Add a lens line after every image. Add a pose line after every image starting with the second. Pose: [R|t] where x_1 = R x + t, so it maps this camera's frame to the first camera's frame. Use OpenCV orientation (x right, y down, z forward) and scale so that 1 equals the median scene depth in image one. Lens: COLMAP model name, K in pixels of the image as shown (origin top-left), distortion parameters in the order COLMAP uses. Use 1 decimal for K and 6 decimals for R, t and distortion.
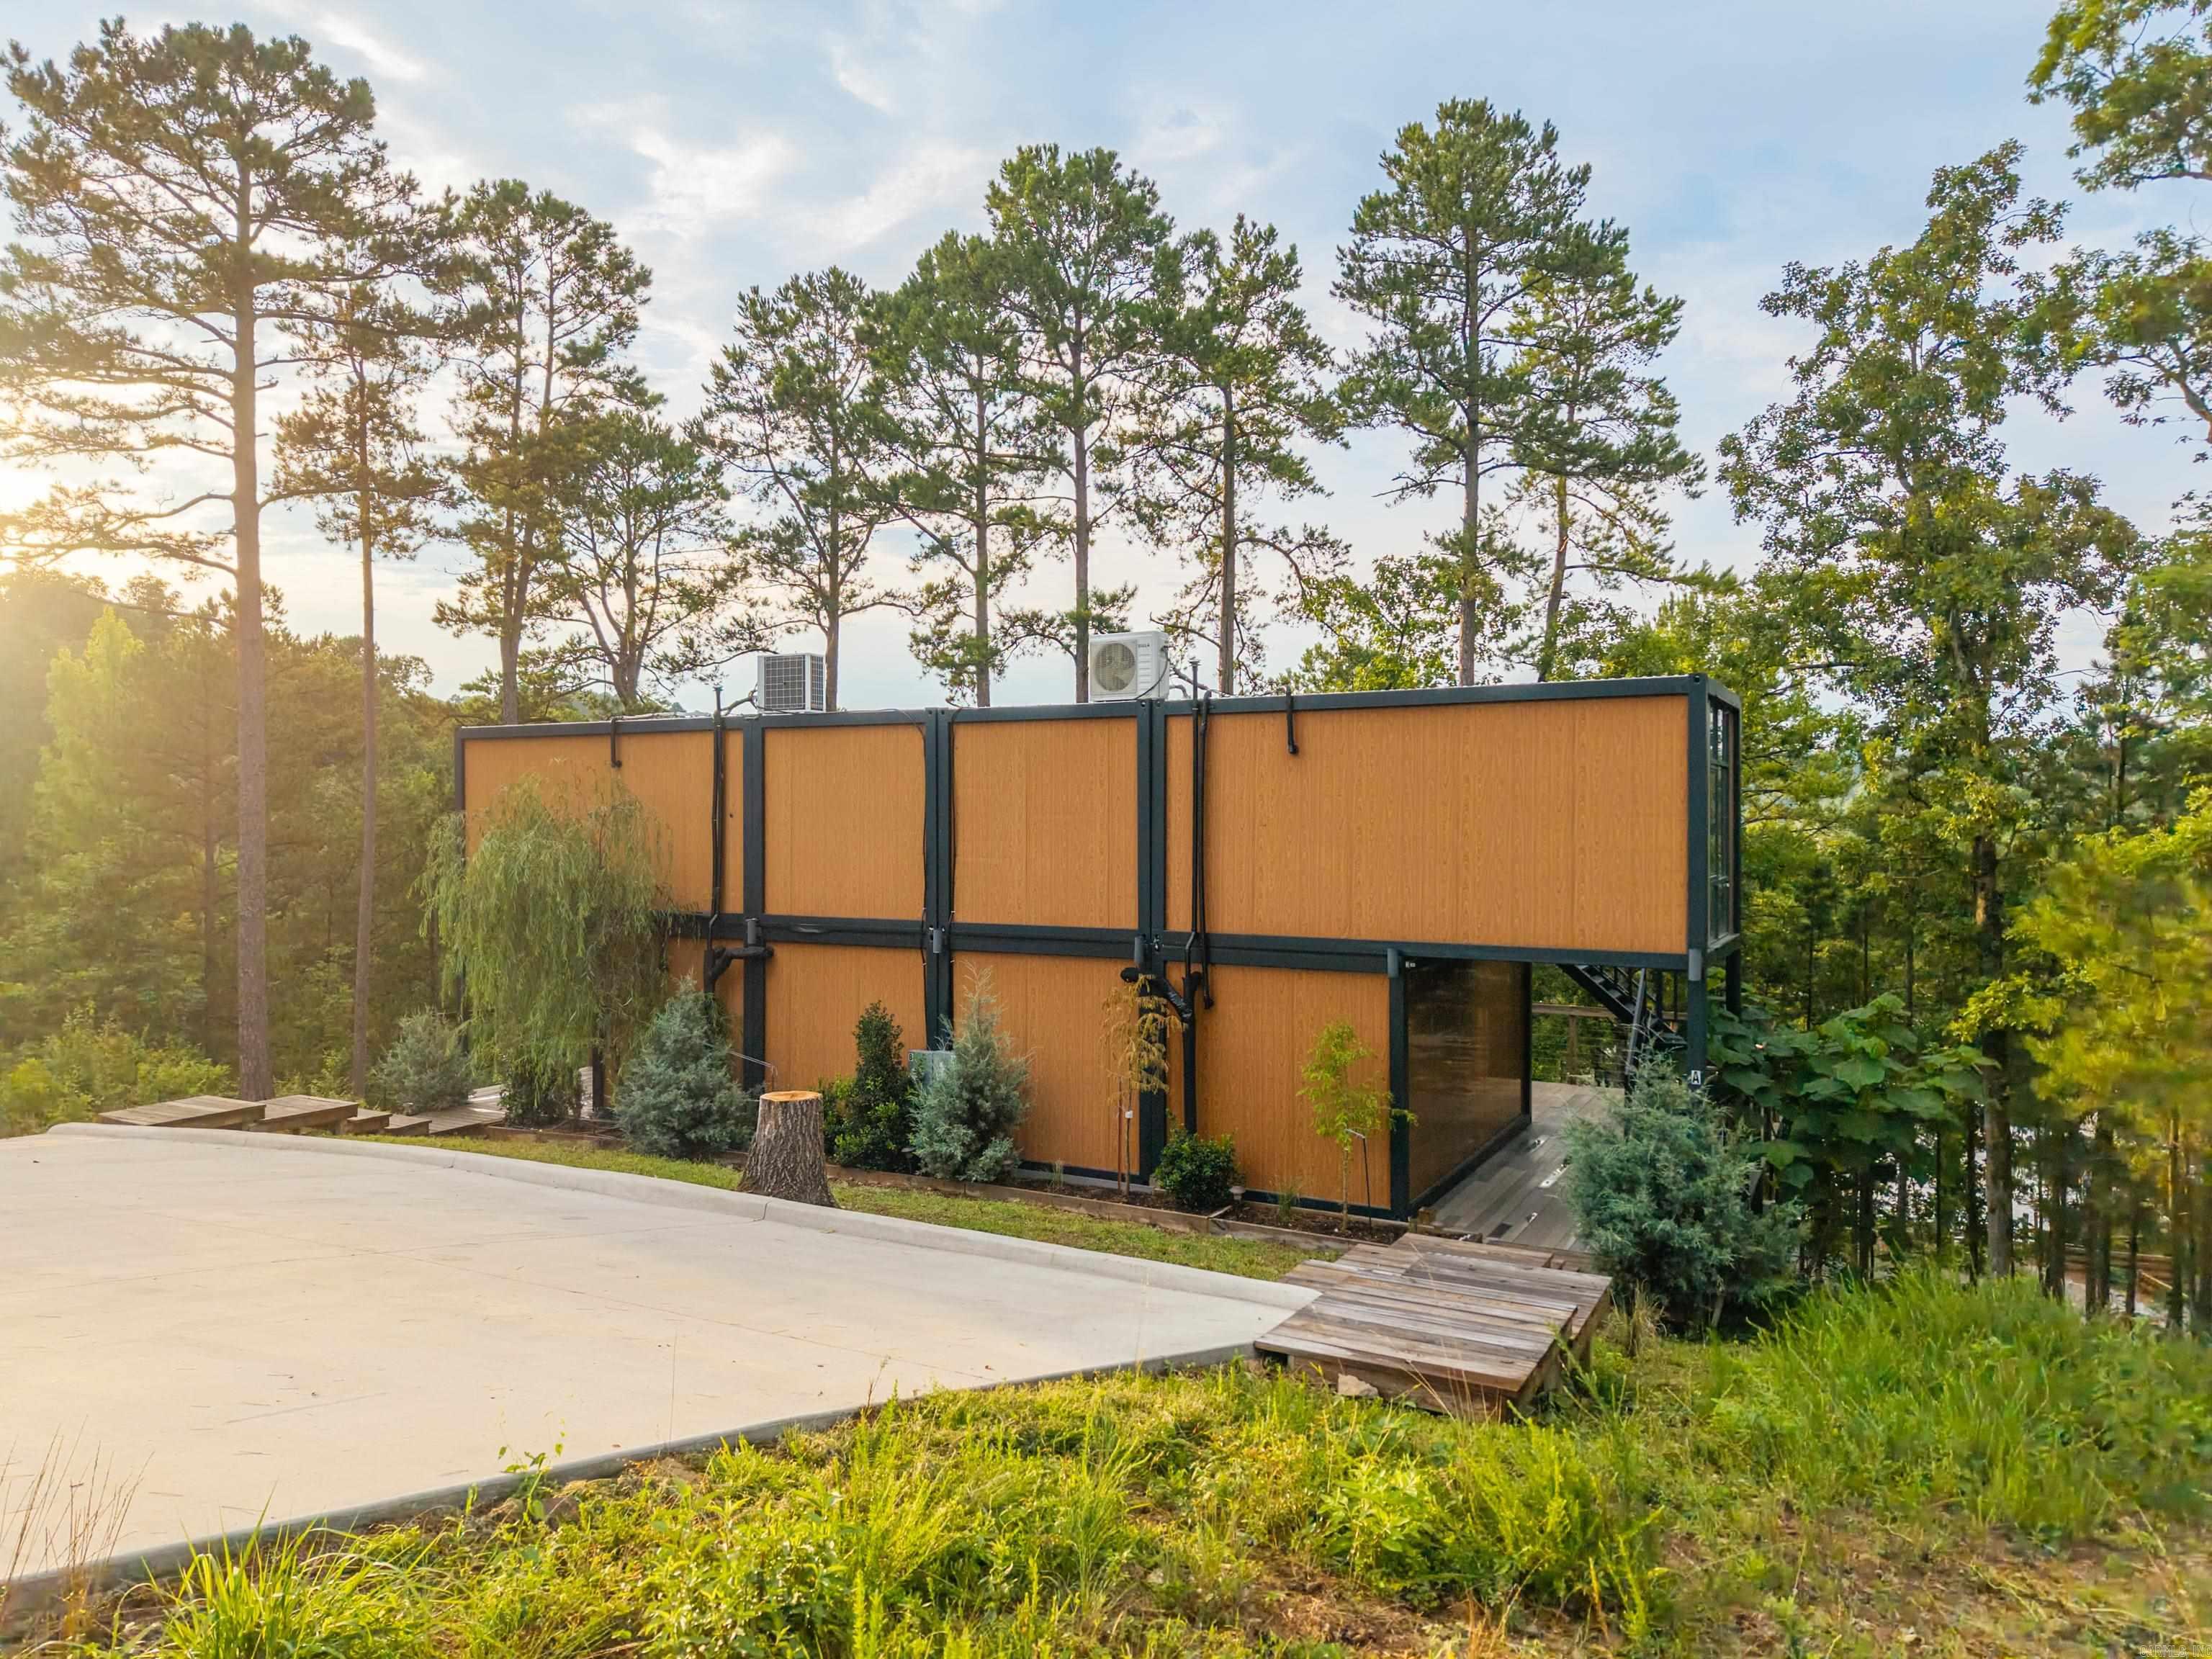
lens RADIAL K [[1489.0, 0, 1106.0], [0, 1489.0, 829.5], [0, 0, 1]] dist [-0.000111, -0.002016]
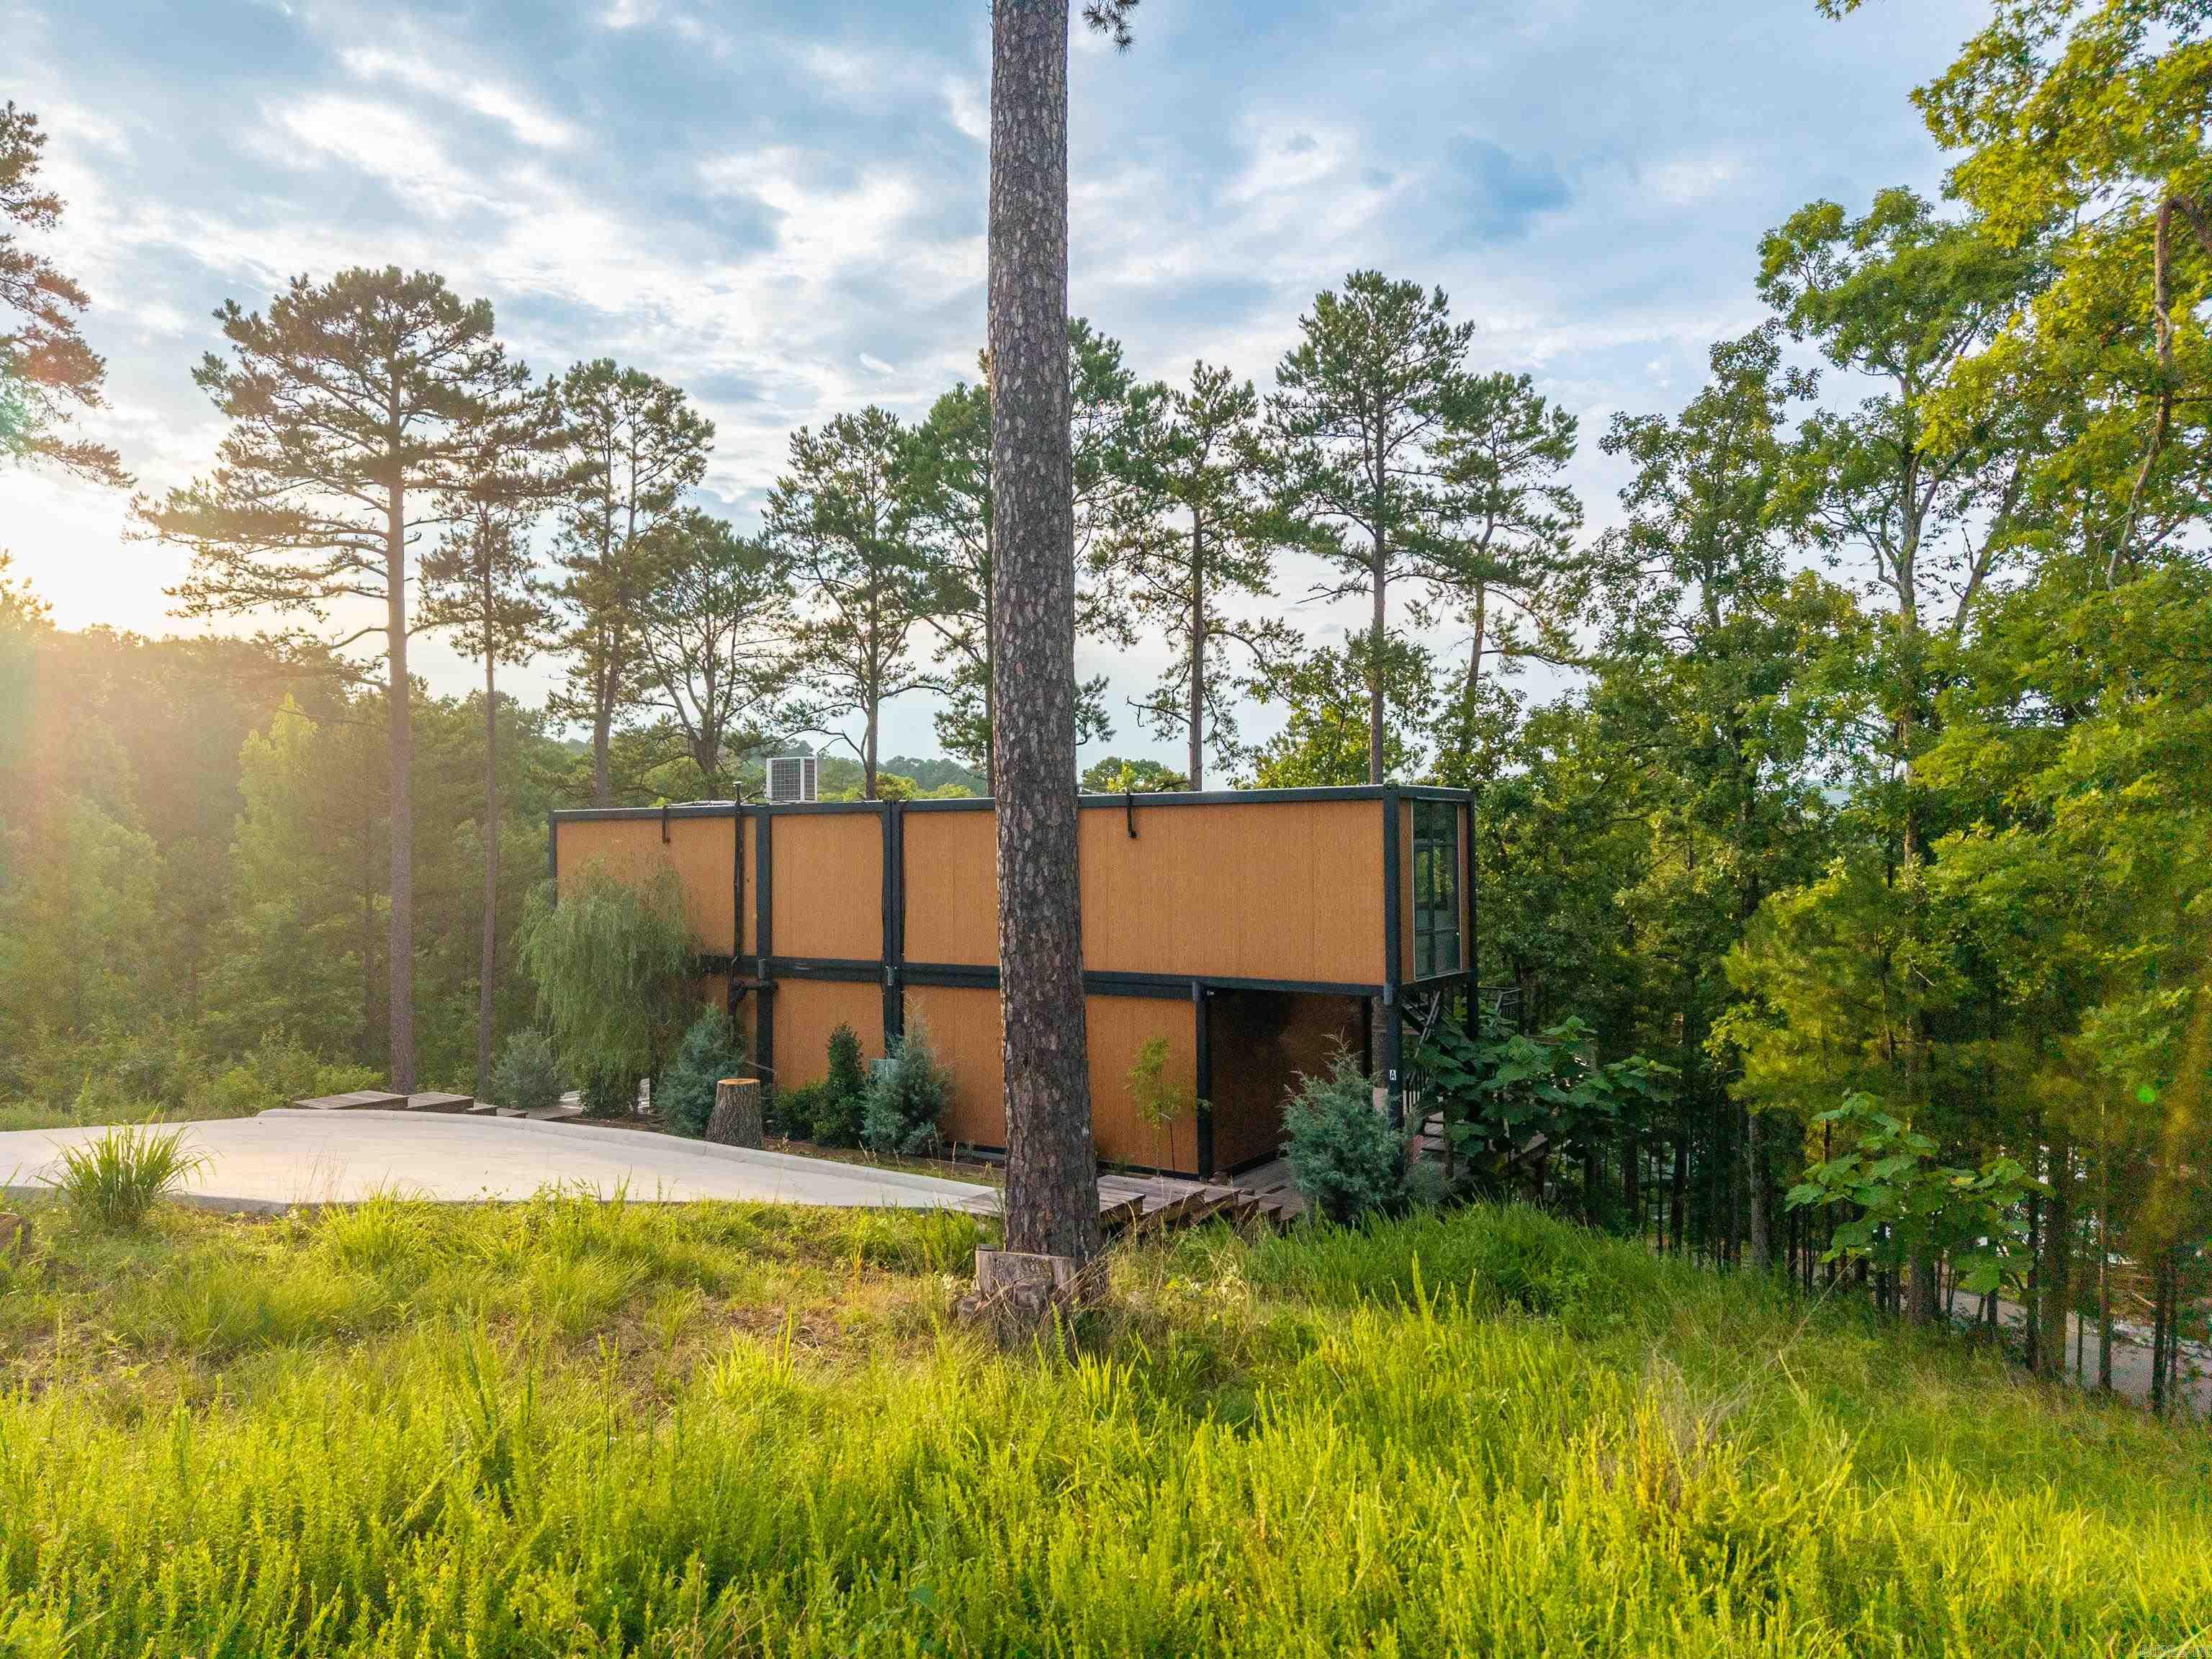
lens RADIAL K [[1546.2, 0, 1106.0], [0, 1546.2, 829.5], [0, 0, 1]] dist [0.002925, 0.002229]
pose [[0.995404, -0.009506, -0.095287, 0.137763], [0.007638, 0.999772, -0.019952, -0.017746], [0.095455, 0.019133, 0.995250, -0.234278]]
